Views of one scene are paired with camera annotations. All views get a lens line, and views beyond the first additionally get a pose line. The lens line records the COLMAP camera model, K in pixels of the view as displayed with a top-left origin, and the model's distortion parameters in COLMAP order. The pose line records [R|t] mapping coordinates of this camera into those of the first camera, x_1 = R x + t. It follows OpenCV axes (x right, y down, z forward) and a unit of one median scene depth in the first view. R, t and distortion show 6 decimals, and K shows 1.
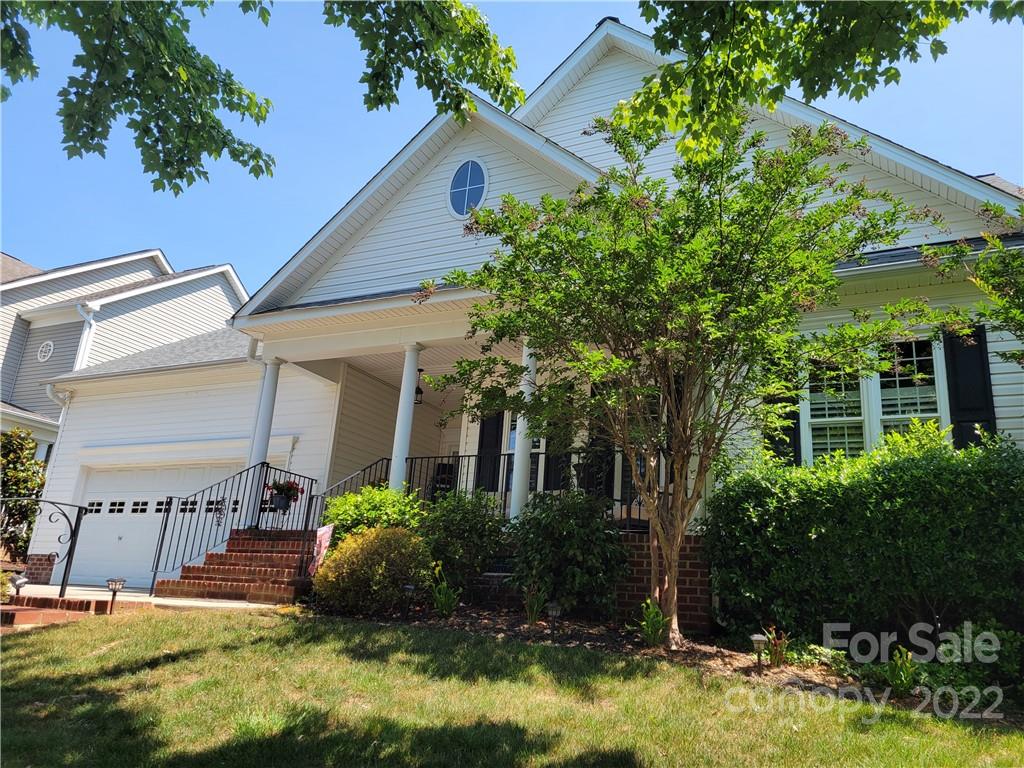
lens RADIAL K [[771.9, 0, 530.4], [0, 771.9, 387.3], [0, 0, 1]] dist [0.071713, -0.001092]
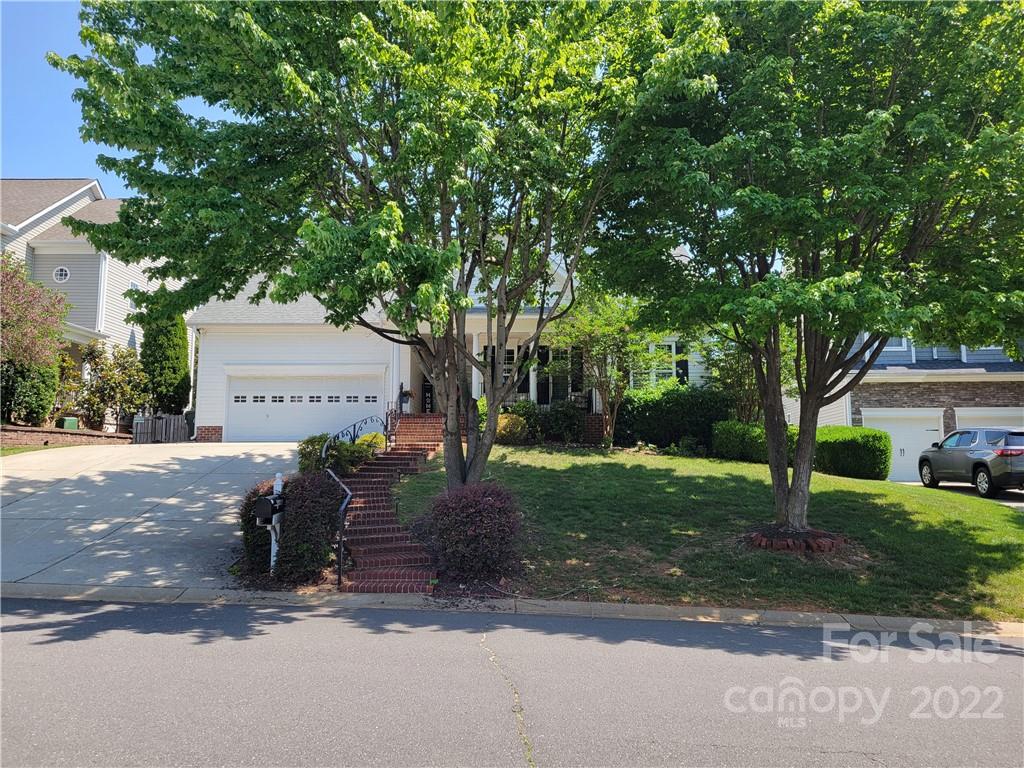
lens RADIAL K [[771.9, 0, 530.4], [0, 771.9, 387.3], [0, 0, 1]] dist [0.071713, -0.001092]
pose [[0.901758, -0.022511, 0.431654, -0.766753], [-0.066513, 0.979522, 0.190033, -0.263078], [-0.427092, -0.200075, 0.881795, -0.856488]]
